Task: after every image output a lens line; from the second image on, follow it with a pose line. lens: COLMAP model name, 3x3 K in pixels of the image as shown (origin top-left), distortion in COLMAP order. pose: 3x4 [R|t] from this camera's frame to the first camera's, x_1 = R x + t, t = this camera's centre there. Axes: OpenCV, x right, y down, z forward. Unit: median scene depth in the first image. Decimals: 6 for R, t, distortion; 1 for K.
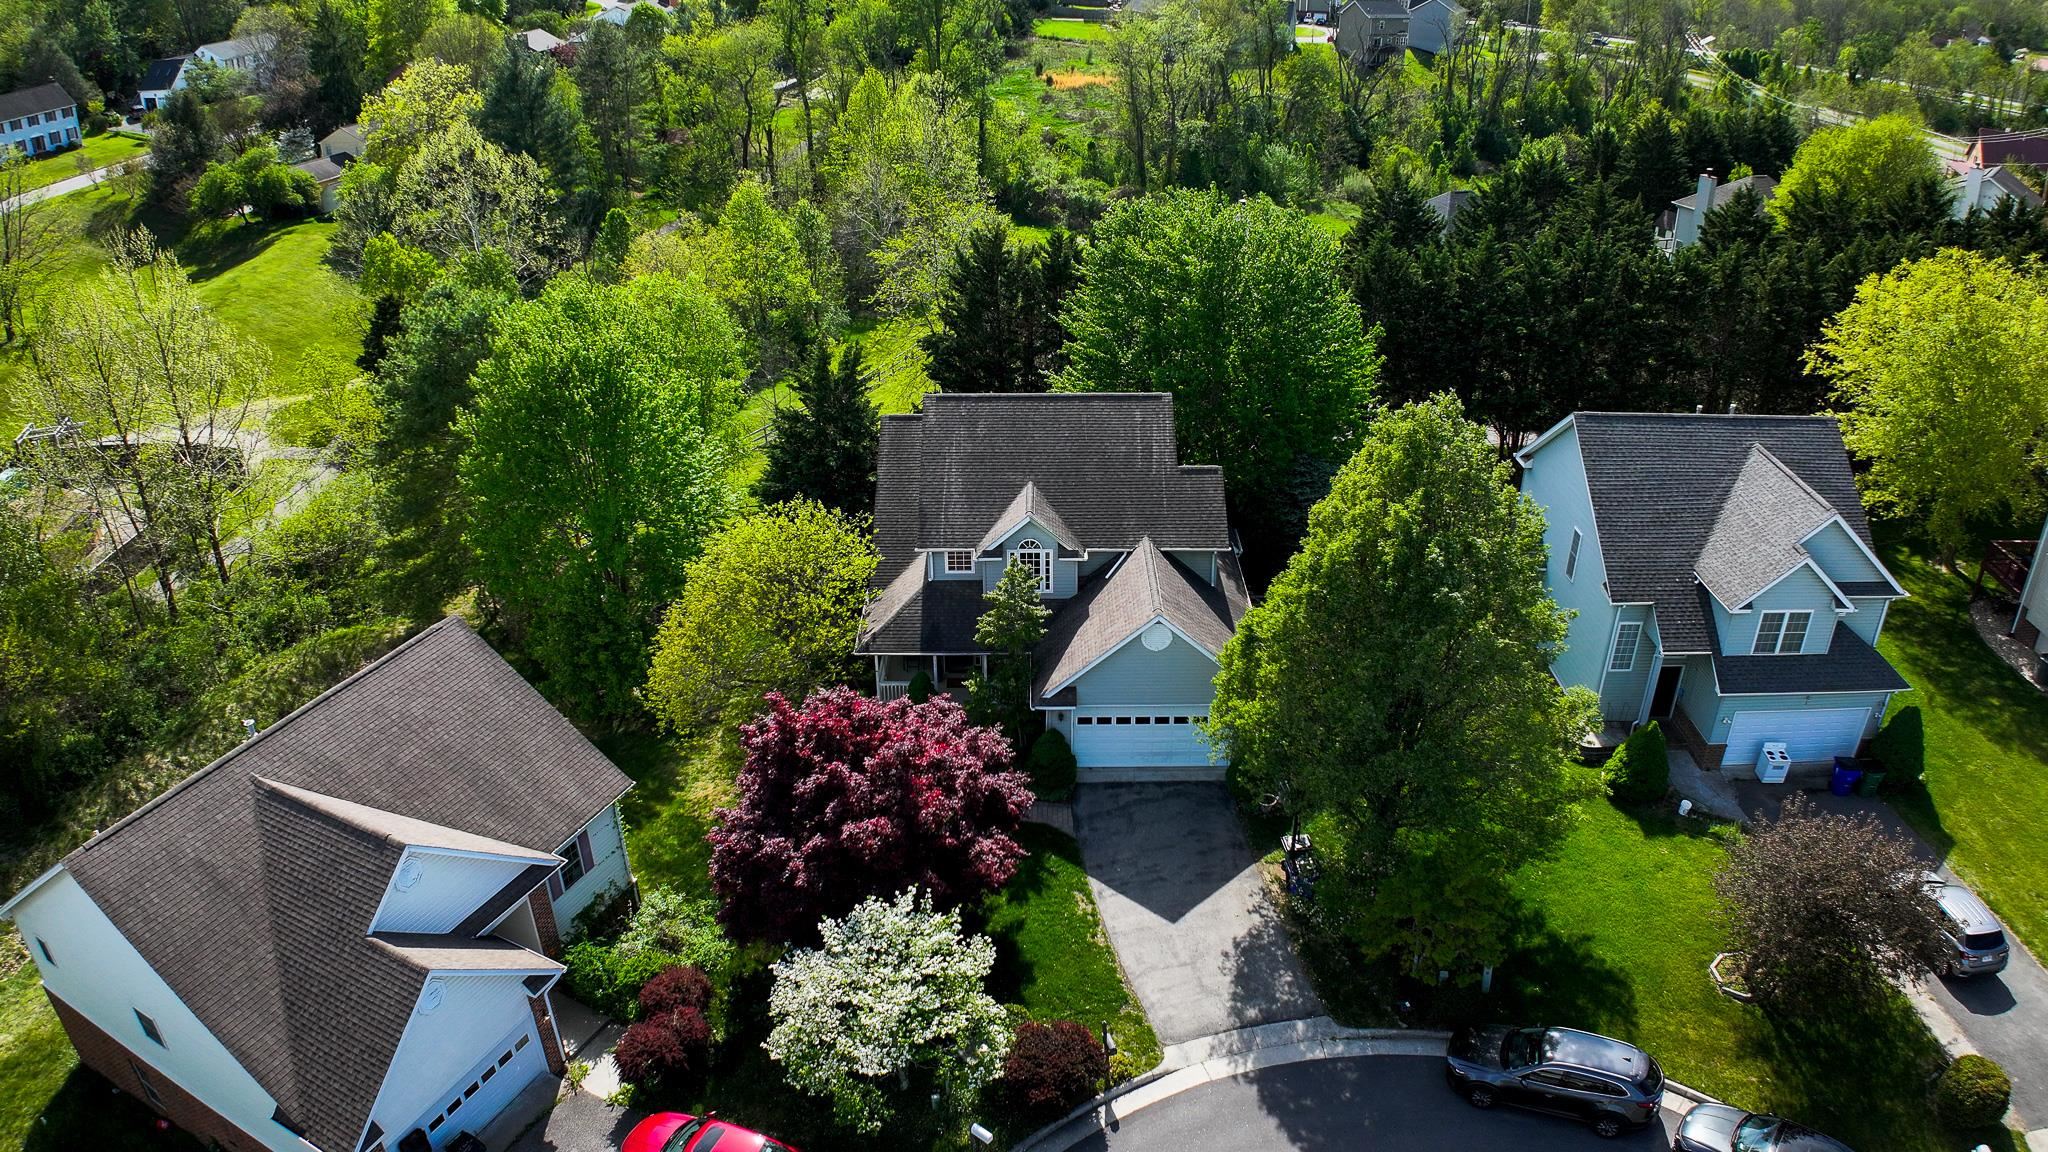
lens RADIAL K [[1373.9, 0, 1024.0], [0, 1373.9, 576.0], [0, 0, 1]] dist [-0.161931, 0.008115]
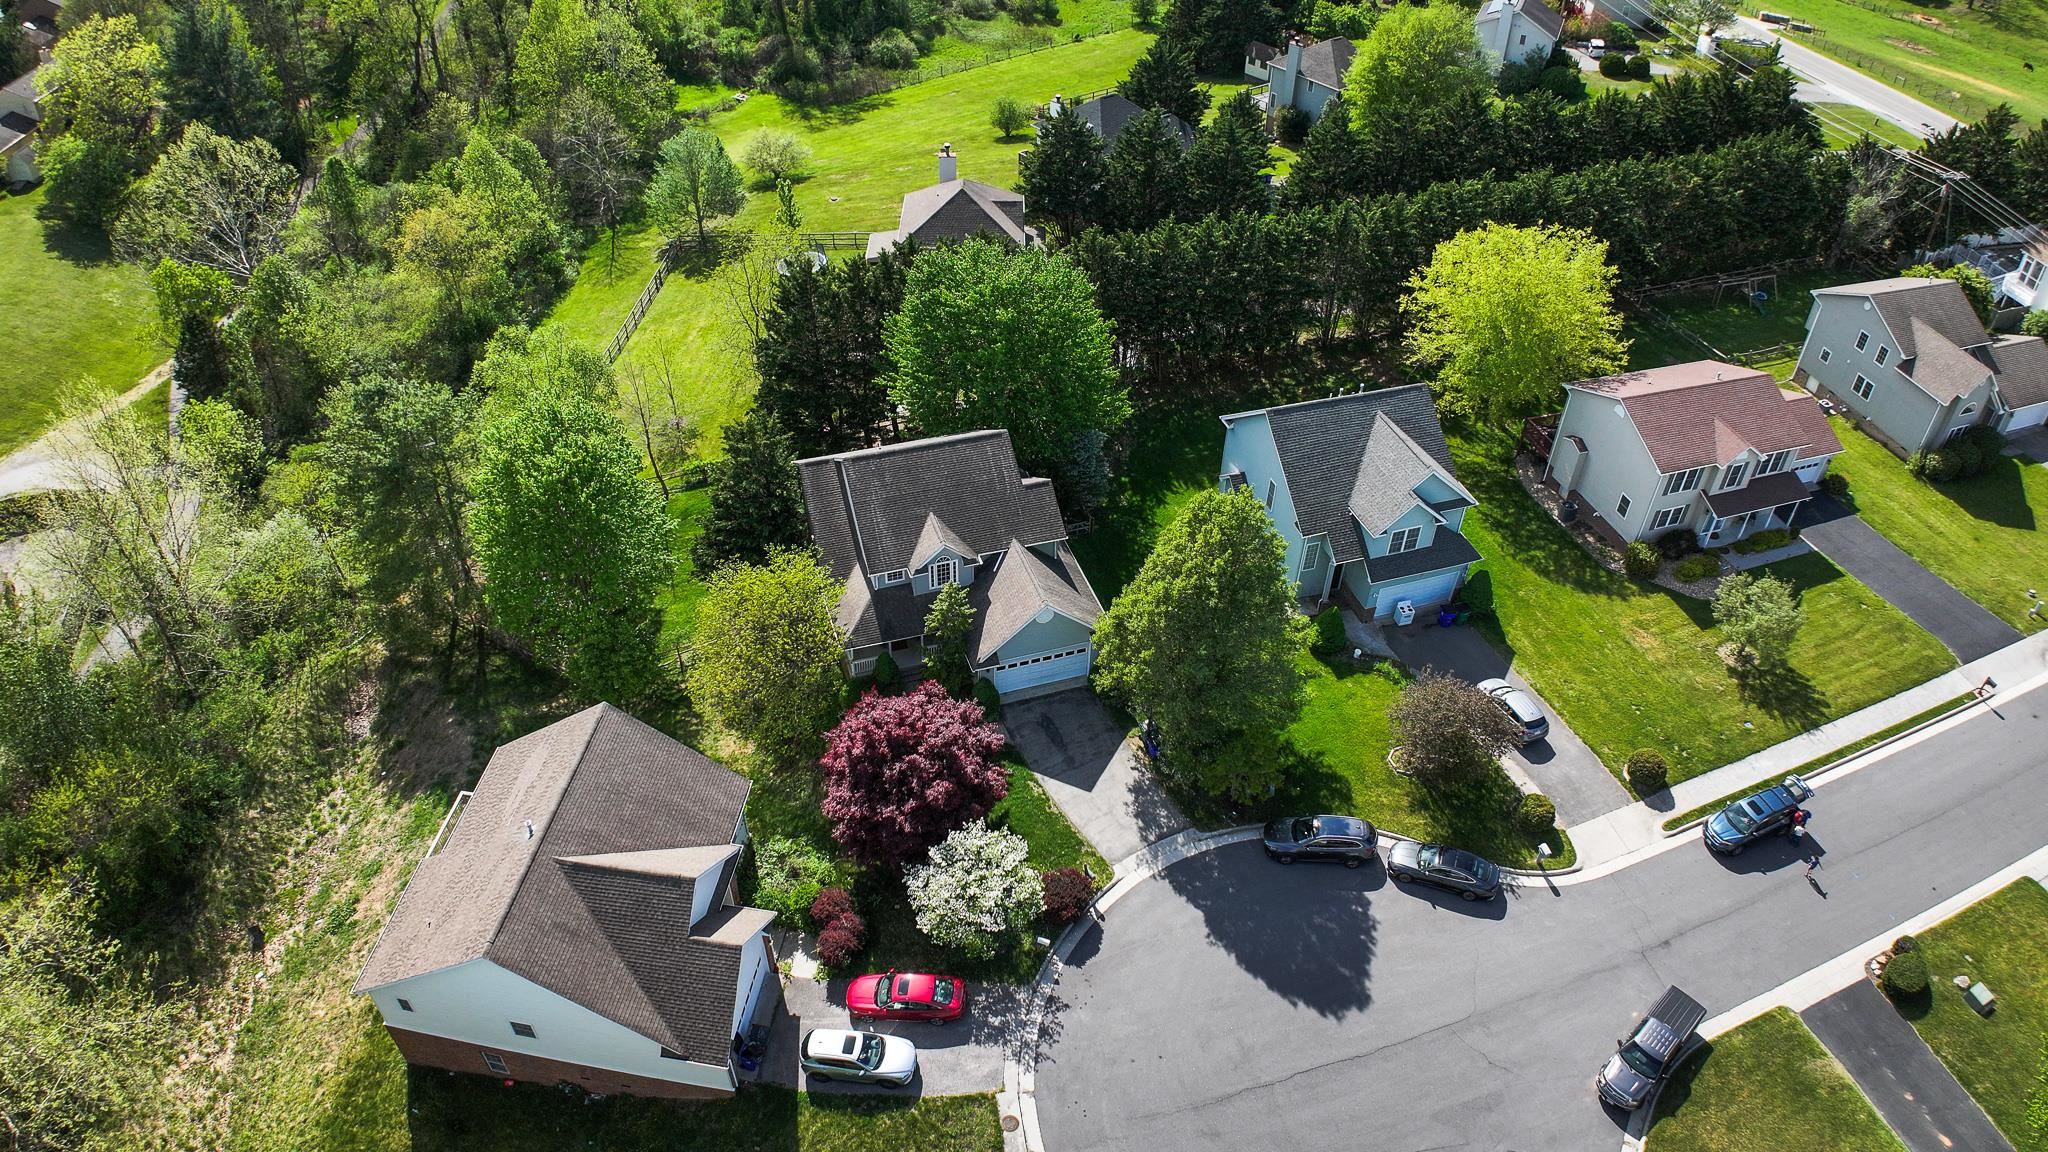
lens RADIAL K [[1373.9, 0, 1024.0], [0, 1373.9, 576.0], [0, 0, 1]] dist [-0.161931, 0.008115]
pose [[0.947155, -0.186938, 0.260676, -0.344223], [0.124362, 0.963077, 0.238784, -0.396048], [-0.295689, -0.193747, 0.935431, -0.496275]]
